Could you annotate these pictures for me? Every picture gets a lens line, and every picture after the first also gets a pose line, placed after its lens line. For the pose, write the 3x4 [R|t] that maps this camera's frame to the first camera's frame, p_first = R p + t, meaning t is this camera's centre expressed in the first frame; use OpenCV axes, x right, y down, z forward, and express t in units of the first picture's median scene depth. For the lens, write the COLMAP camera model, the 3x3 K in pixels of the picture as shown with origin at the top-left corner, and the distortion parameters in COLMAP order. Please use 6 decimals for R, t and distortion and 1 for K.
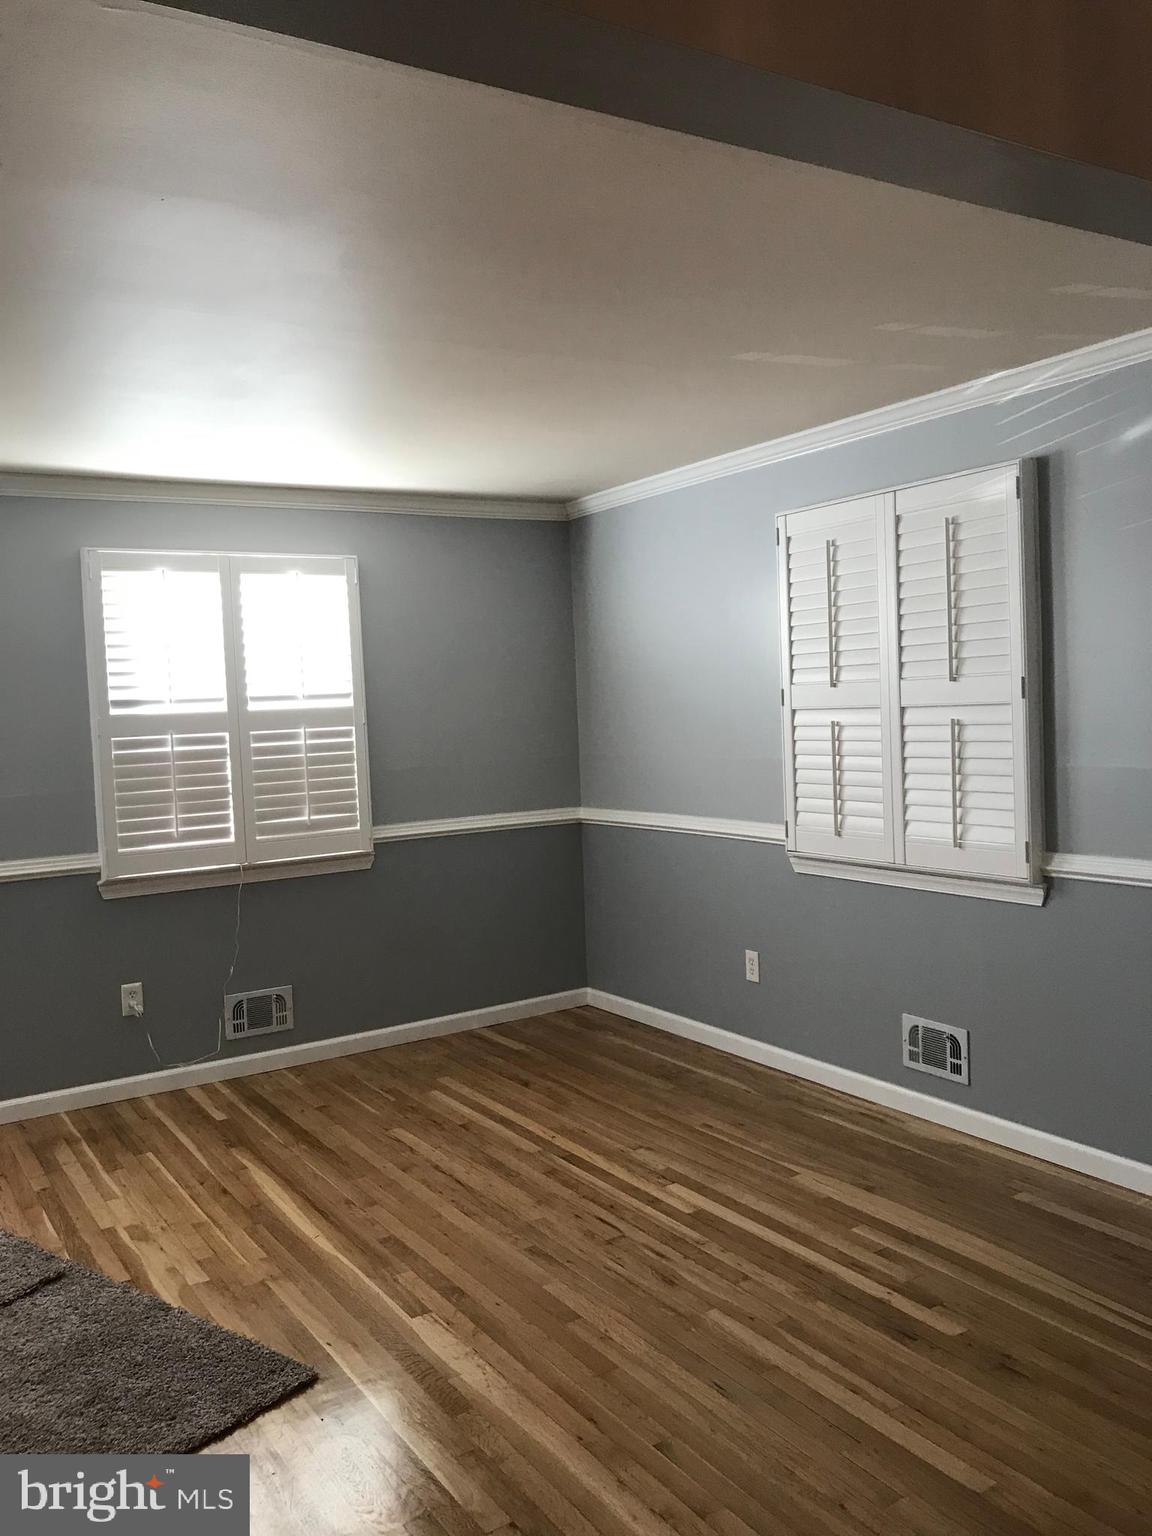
lens RADIAL K [[1270.1, 0, 583.0], [0, 1270.1, 775.0], [0, 0, 1]] dist [0.038918, -0.040262]
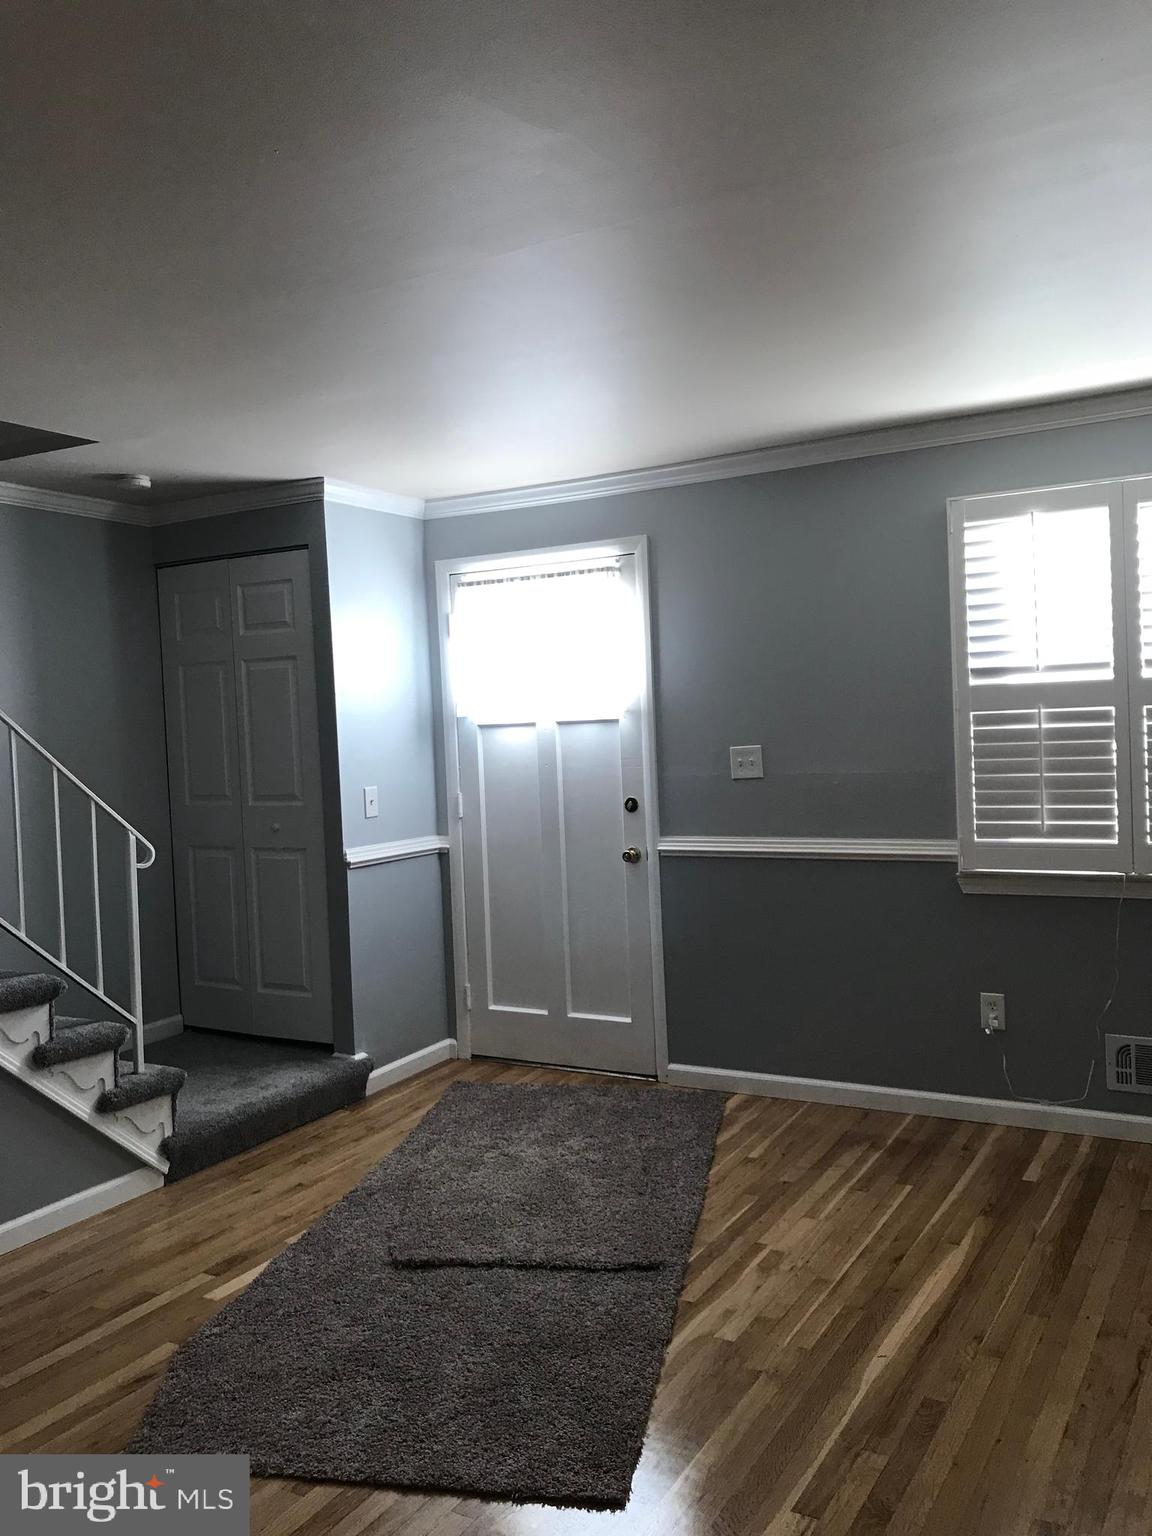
lens RADIAL K [[1270.1, 0, 575.8], [0, 1270.1, 759.6], [0, 0, 1]] dist [0.038918, -0.040262]
pose [[0.460941, 0.049931, -0.886025, 0.287540], [-0.030969, 0.998713, 0.040171, -0.022853], [0.886890, 0.008923, 0.461894, 0.350465]]
